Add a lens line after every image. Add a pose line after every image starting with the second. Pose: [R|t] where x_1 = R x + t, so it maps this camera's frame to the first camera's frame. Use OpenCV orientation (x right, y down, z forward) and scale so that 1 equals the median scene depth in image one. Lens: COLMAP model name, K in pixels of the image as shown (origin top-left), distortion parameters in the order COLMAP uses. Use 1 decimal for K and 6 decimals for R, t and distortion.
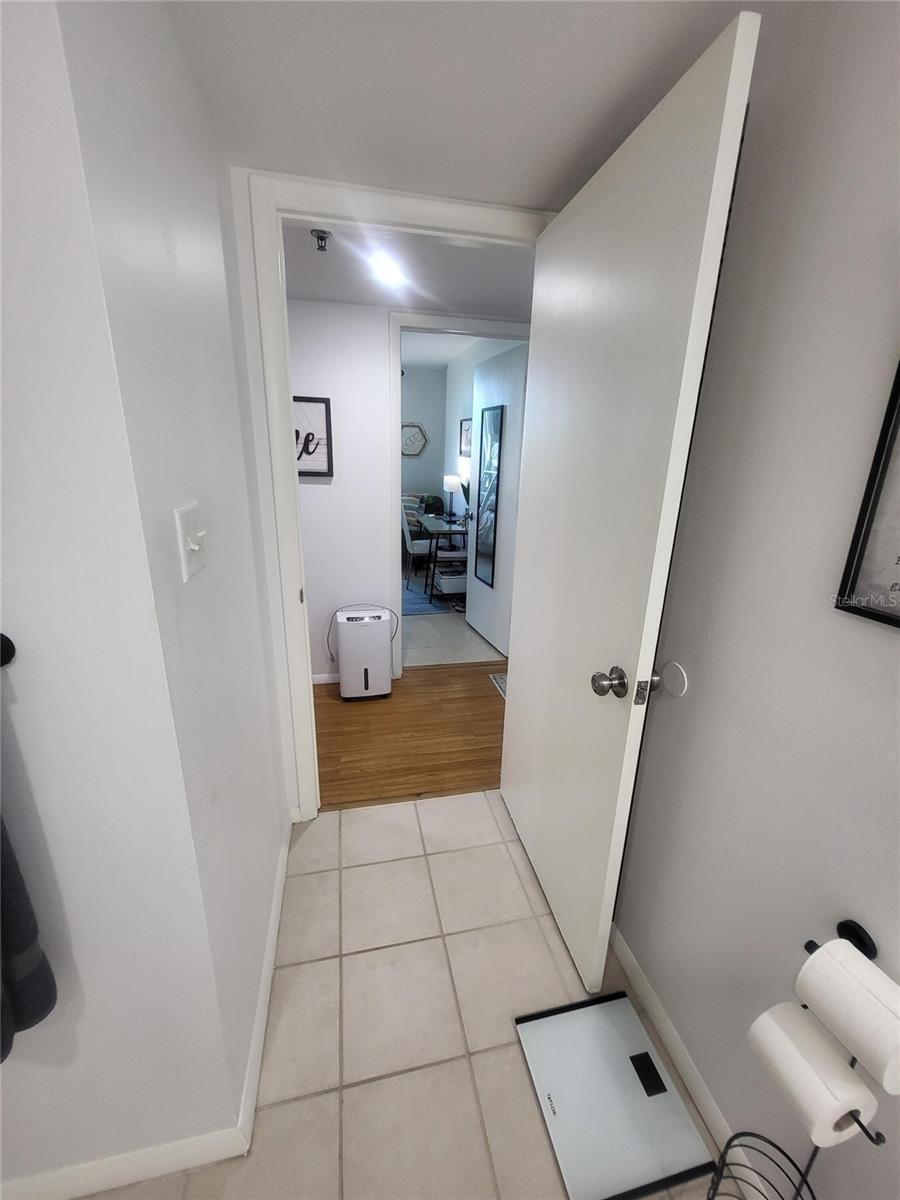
lens RADIAL K [[484.2, 0, 450.0], [0, 484.2, 600.0], [0, 0, 1]] dist [-0.000238, 0.000040]
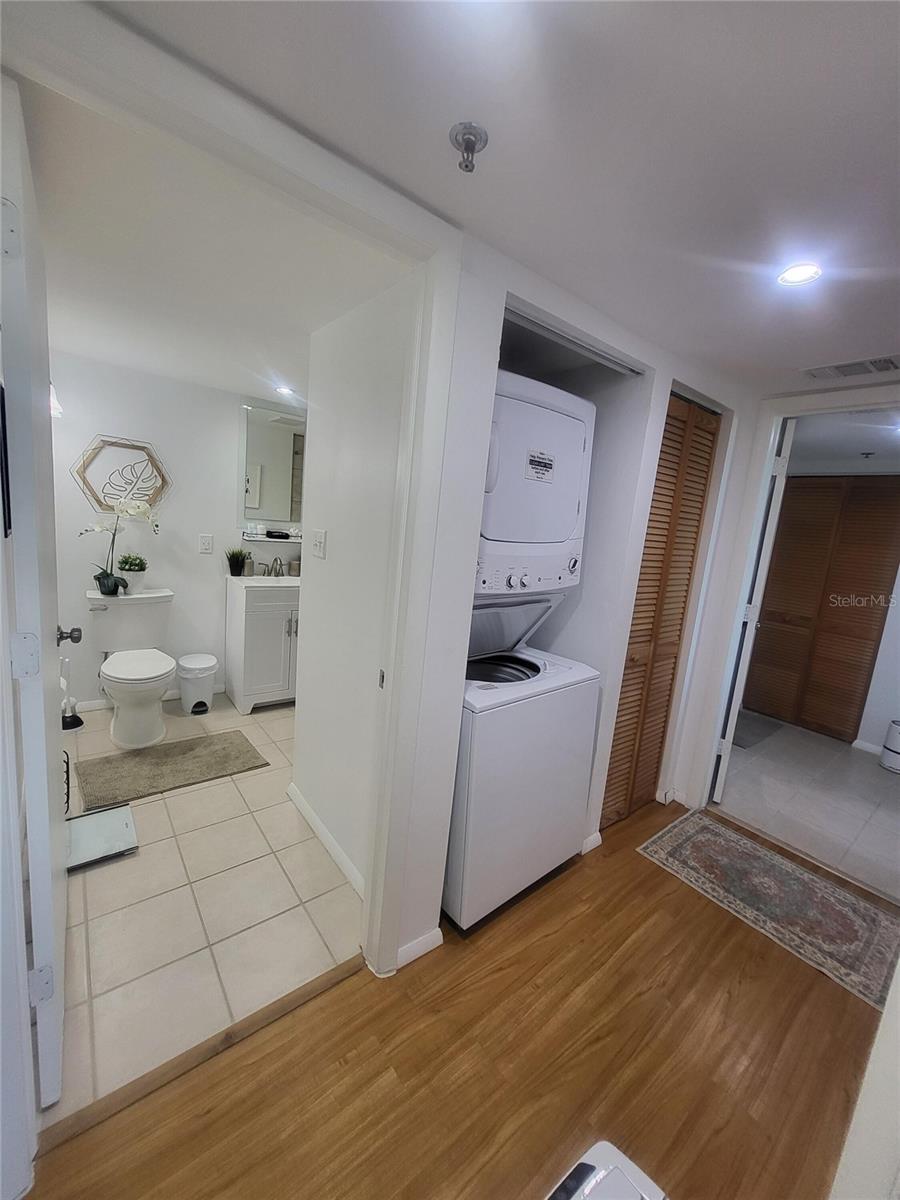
lens RADIAL K [[476.8, 0, 450.0], [0, 476.8, 600.0], [0, 0, 1]] dist [-0.009122, -0.000082]
pose [[-0.892722, -0.037928, -0.449008, -0.024564], [-0.241311, 0.881763, 0.405294, -0.376506], [0.380546, 0.470166, -0.796322, 1.247975]]
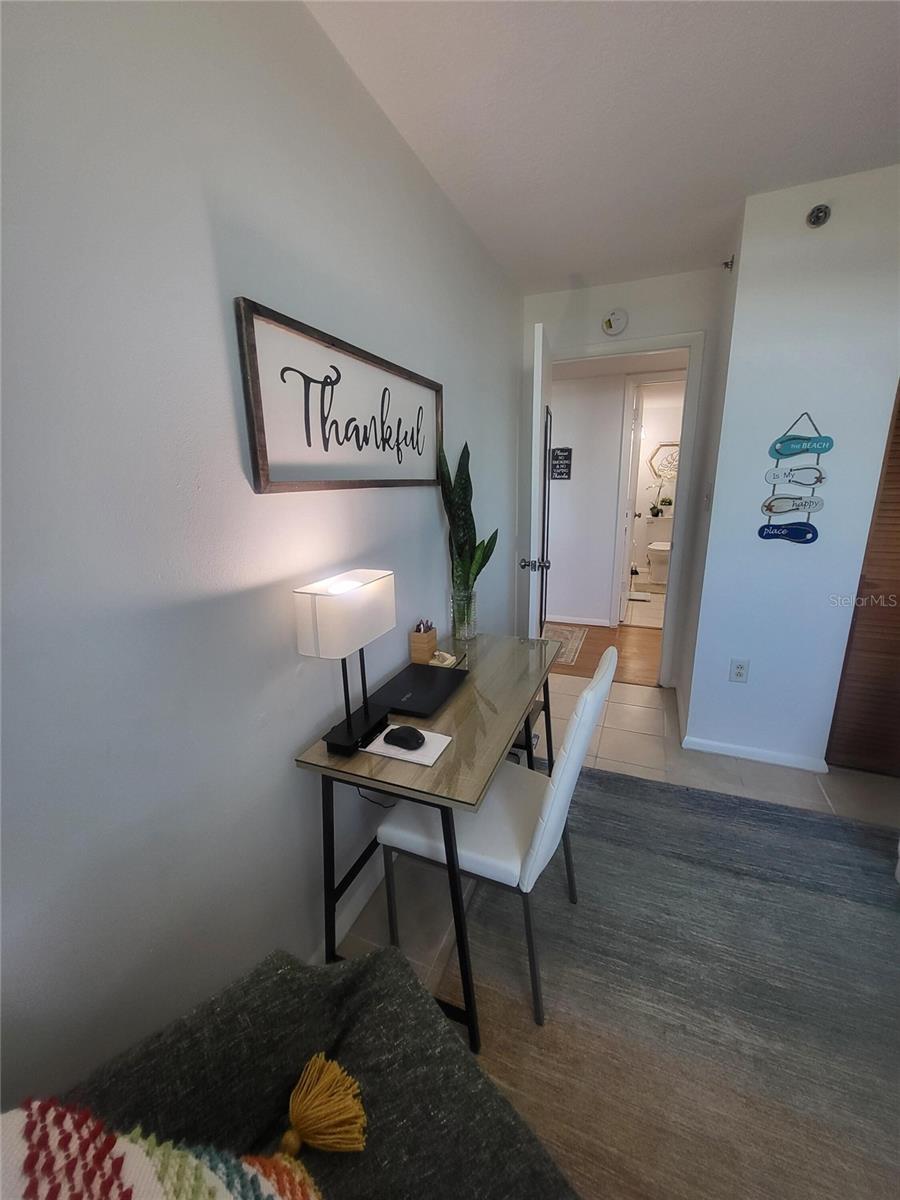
lens RADIAL K [[484.2, 0, 450.0], [0, 484.2, 600.0], [0, 0, 1]] dist [-0.000238, 0.000040]
pose [[-0.827716, -0.146170, 0.541776, -0.402365], [0.166157, 0.858341, 0.485431, -0.818488], [-0.535984, 0.491819, -0.686175, 2.743447]]
